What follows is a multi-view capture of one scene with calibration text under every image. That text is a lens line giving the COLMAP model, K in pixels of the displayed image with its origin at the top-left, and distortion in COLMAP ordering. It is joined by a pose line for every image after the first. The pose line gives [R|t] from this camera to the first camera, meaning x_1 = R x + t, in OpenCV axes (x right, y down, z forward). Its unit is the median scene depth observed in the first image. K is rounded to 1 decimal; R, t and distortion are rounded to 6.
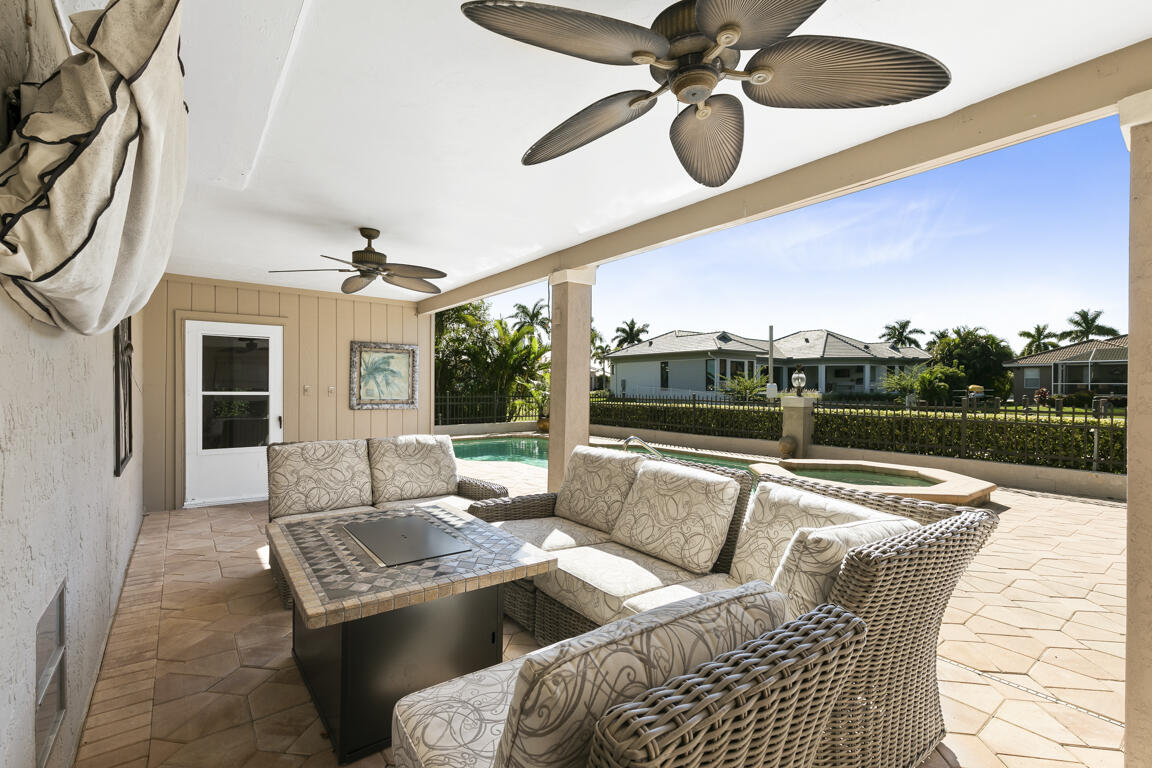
lens RADIAL K [[520.2, 0, 566.9], [0, 520.2, 394.8], [0, 0, 1]] dist [0.005993, -0.002604]
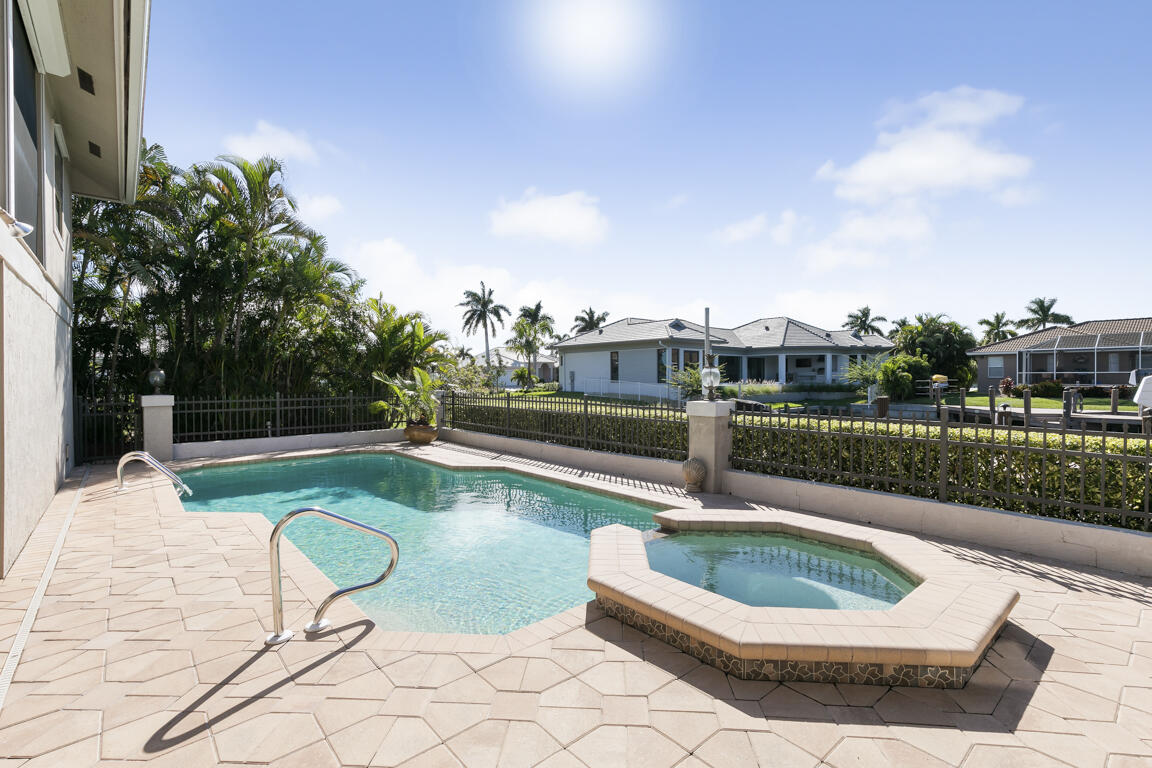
lens RADIAL K [[520.2, 0, 573.1], [0, 520.2, 384.0], [0, 0, 1]] dist [0.005993, -0.002604]
pose [[0.998302, -0.008522, 0.057618, 0.061547], [0.008668, 0.999960, -0.002286, -0.005048], [-0.057596, 0.002781, 0.998336, 0.088008]]
